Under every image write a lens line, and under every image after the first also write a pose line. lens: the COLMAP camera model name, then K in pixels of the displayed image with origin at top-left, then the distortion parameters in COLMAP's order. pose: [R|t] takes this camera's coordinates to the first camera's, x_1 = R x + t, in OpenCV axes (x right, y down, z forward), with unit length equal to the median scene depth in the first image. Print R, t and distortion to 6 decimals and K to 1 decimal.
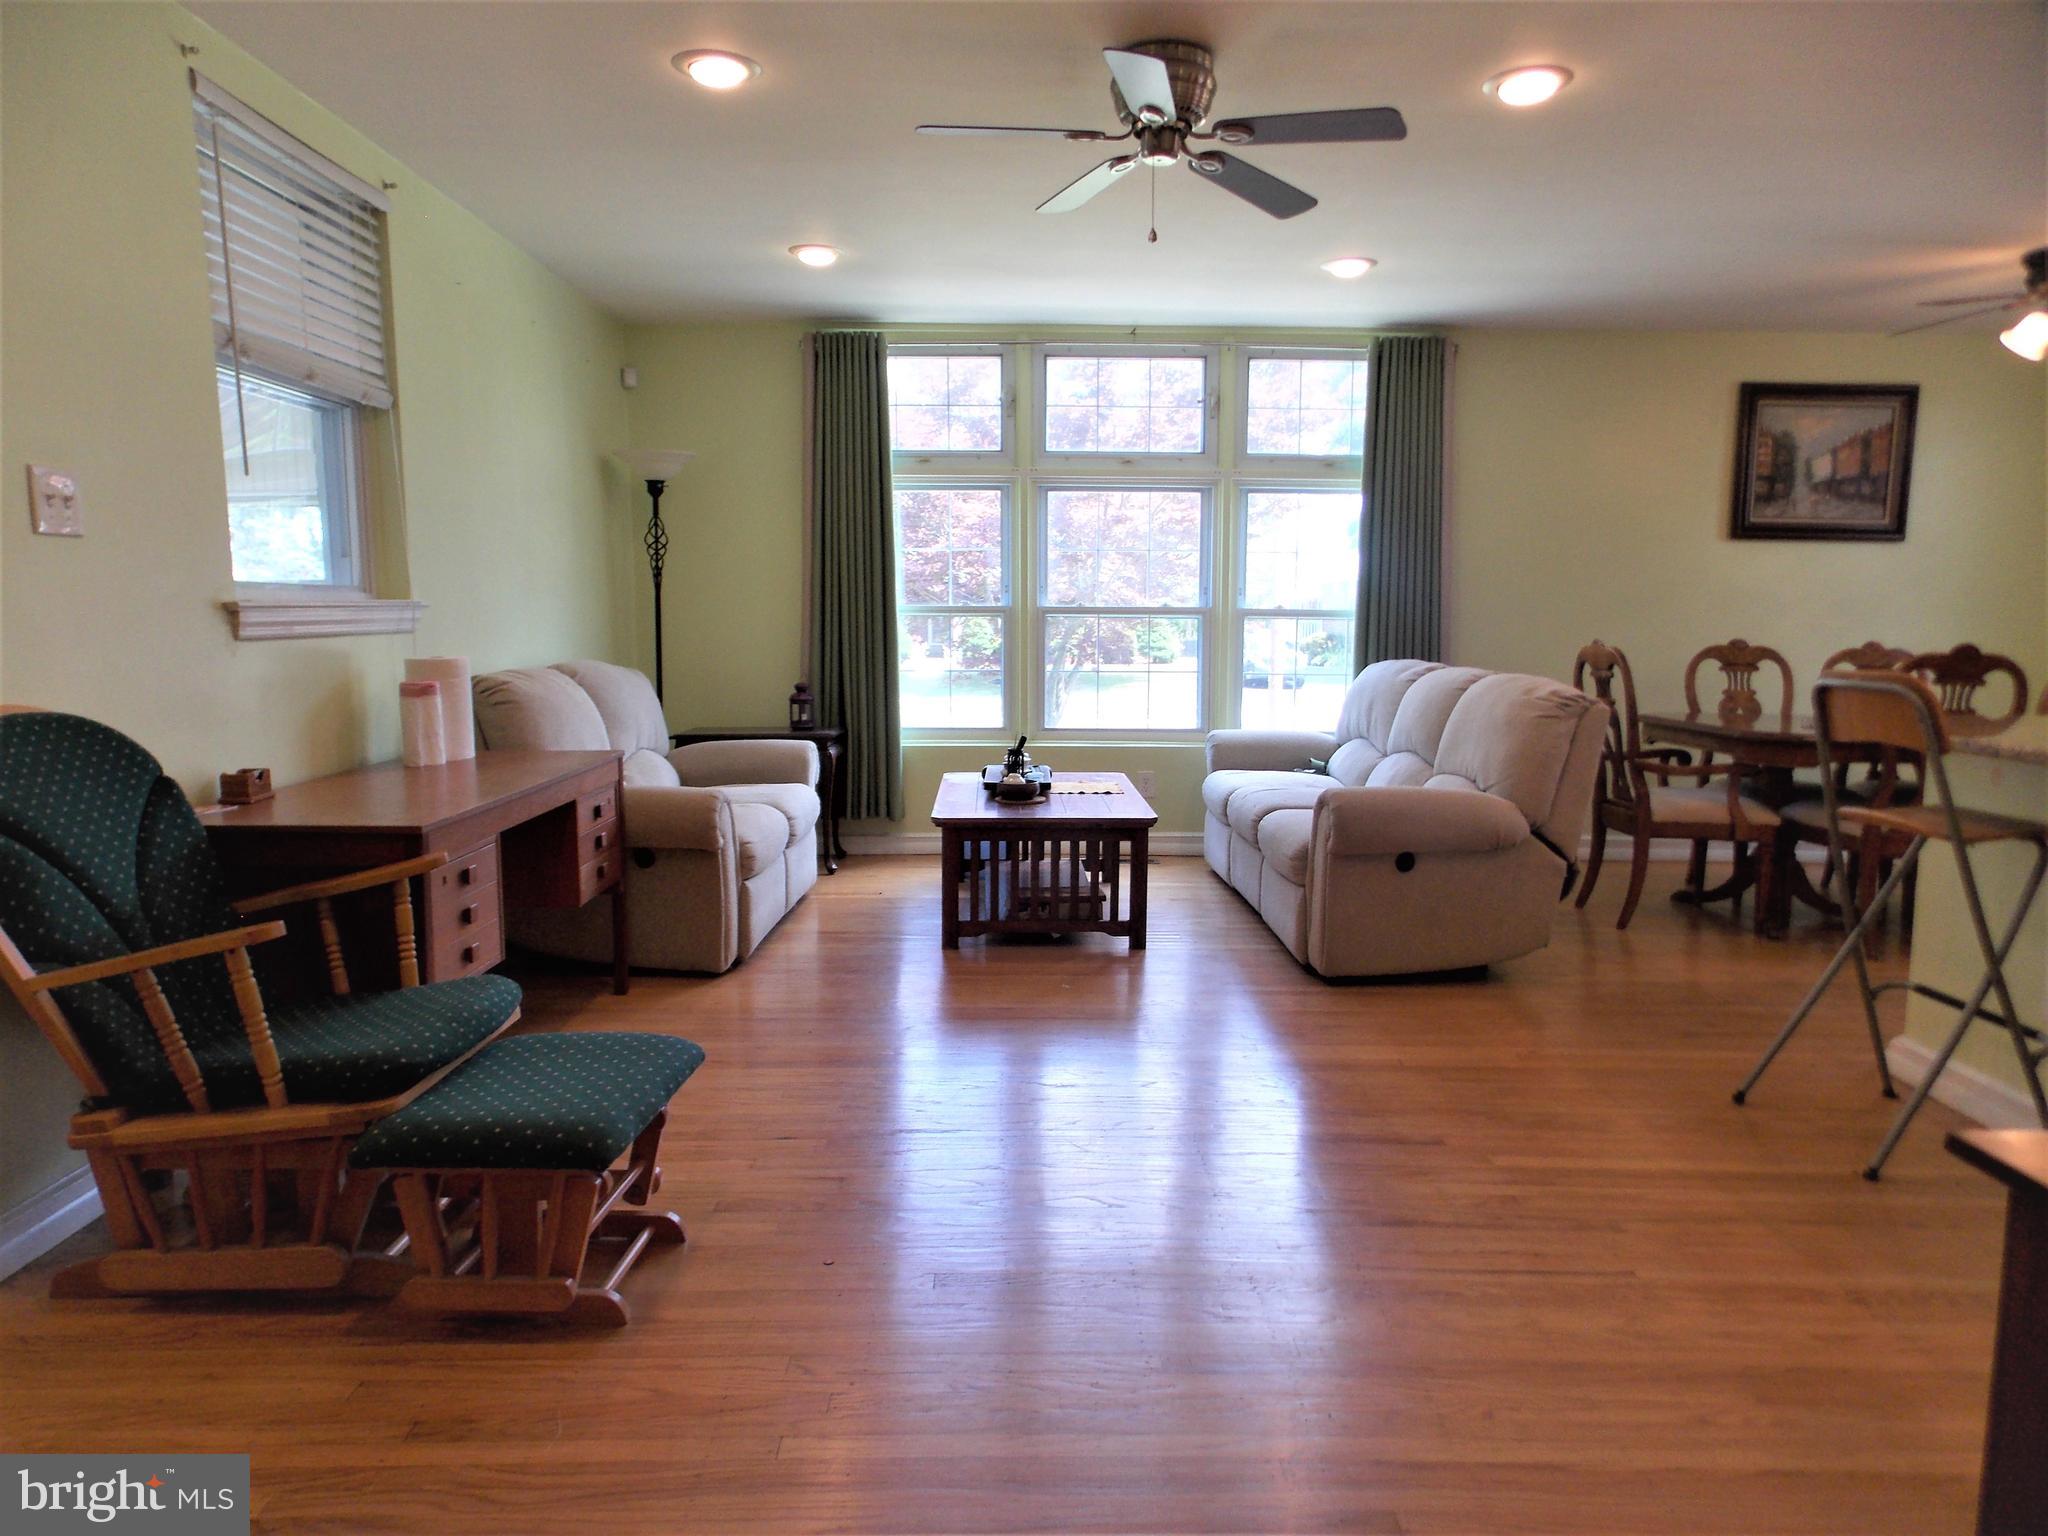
lens RADIAL K [[1349.2, 0, 1032.7], [0, 1349.2, 763.1], [0, 0, 1]] dist [0.022203, -0.014081]
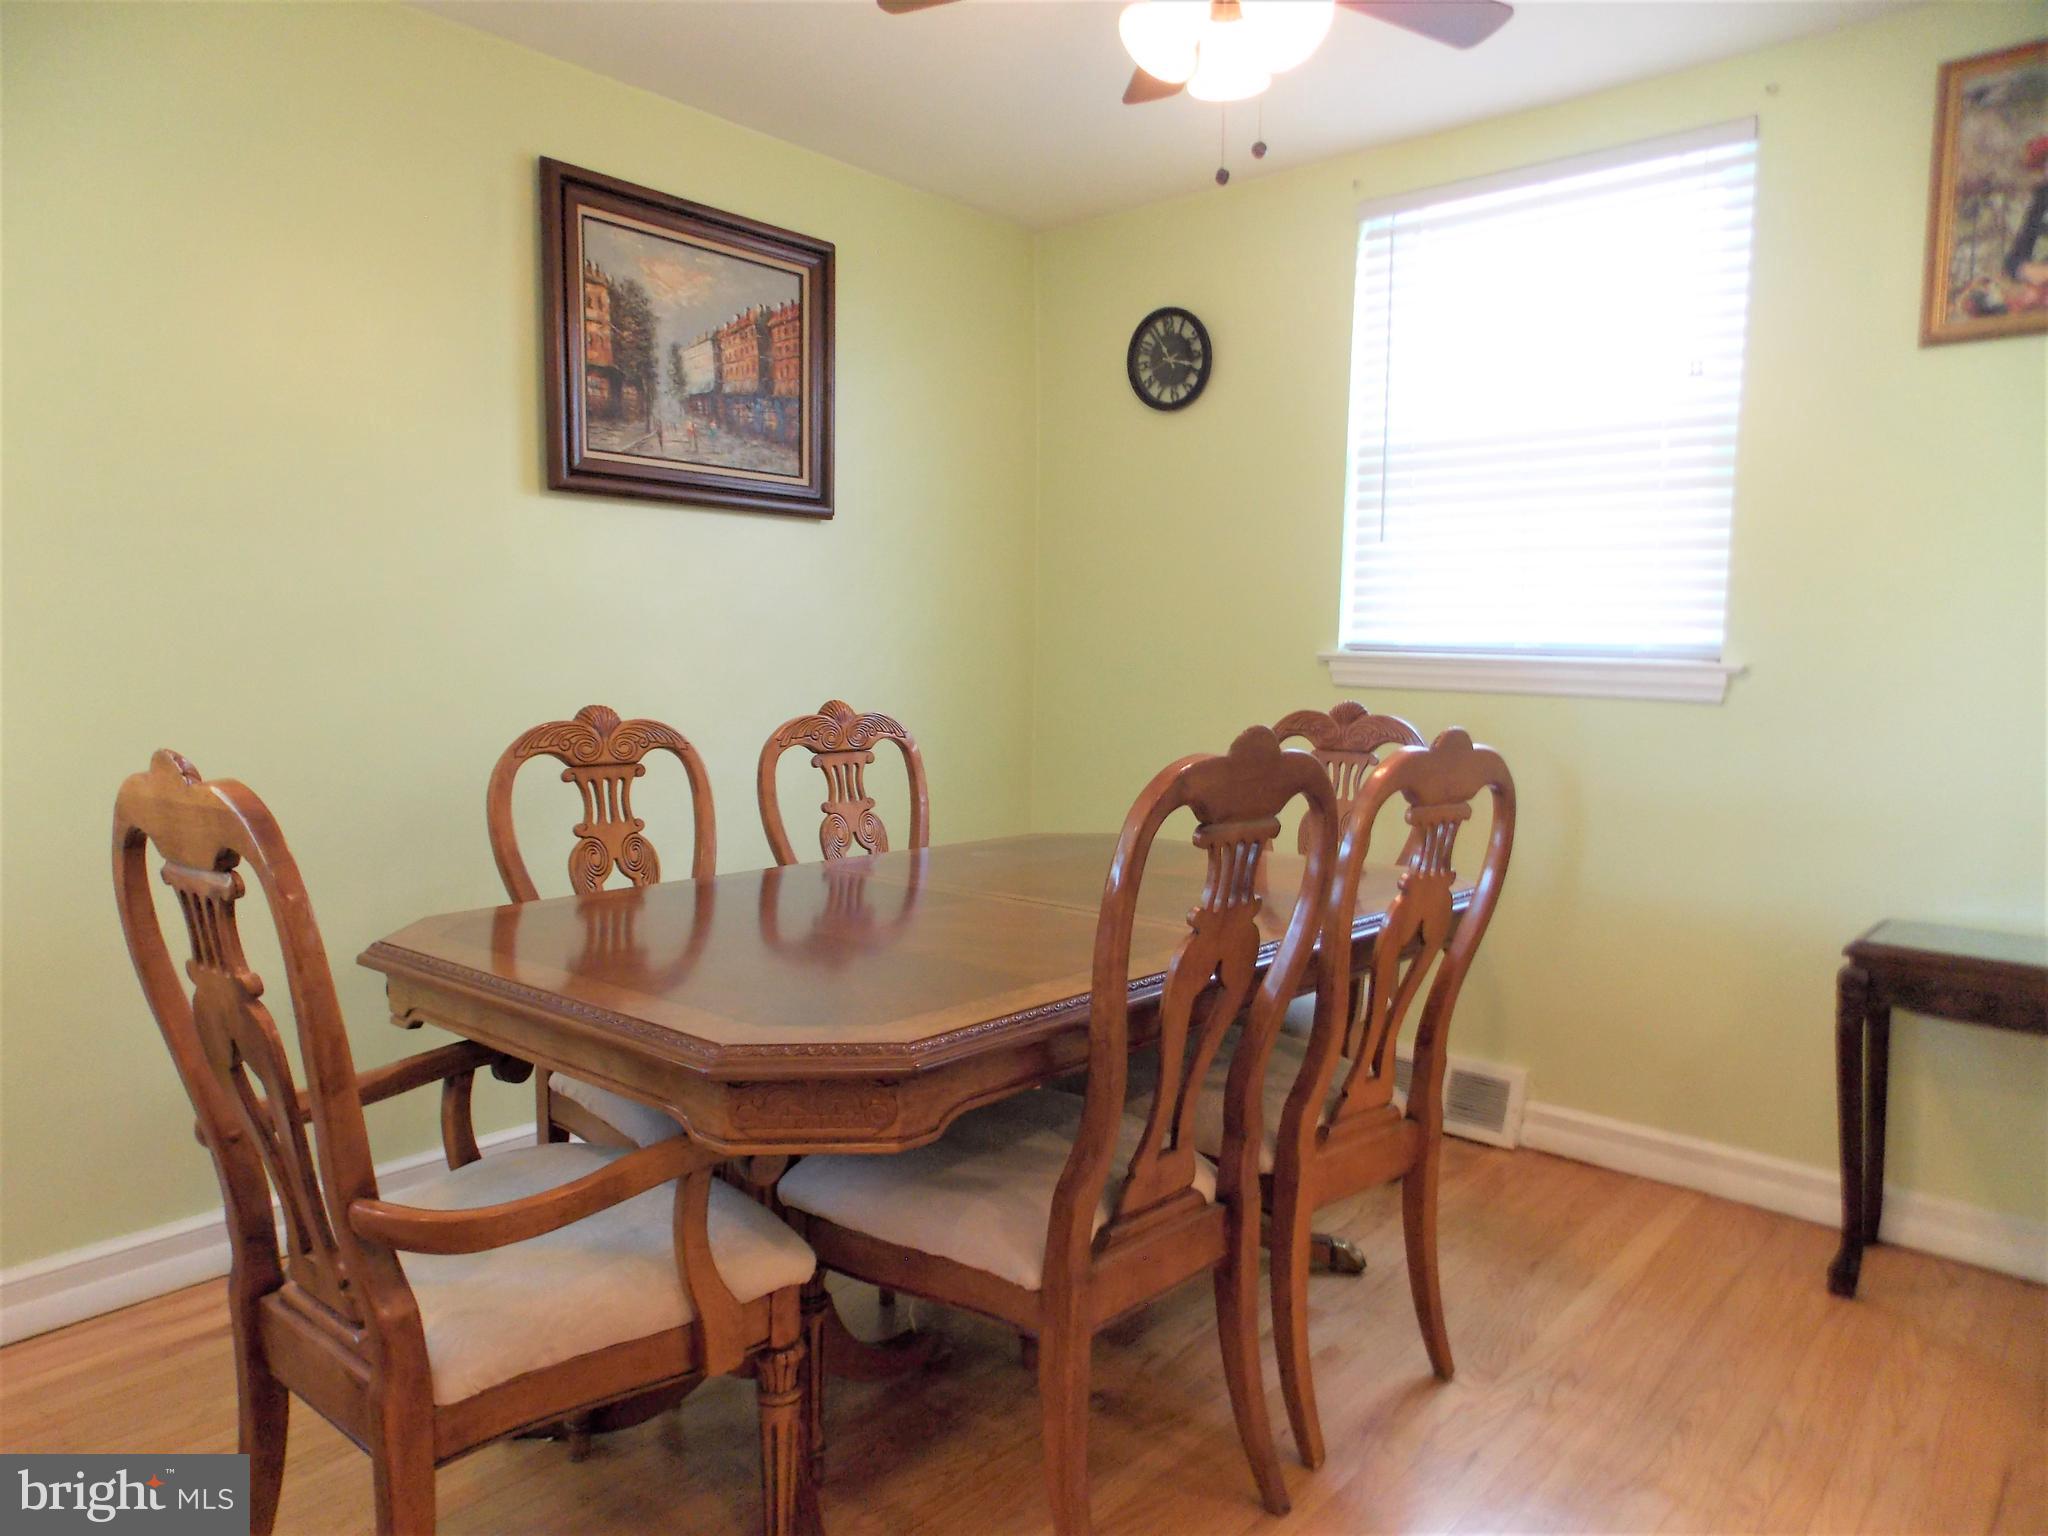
lens RADIAL K [[1349.2, 0, 1027.7], [0, 1349.2, 756.6], [0, 0, 1]] dist [0.022203, -0.014081]
pose [[0.660087, -0.061758, 0.748646, 0.268527], [0.083029, 0.996507, 0.008998, -0.063574], [-0.746586, 0.056220, 0.662909, 0.572785]]
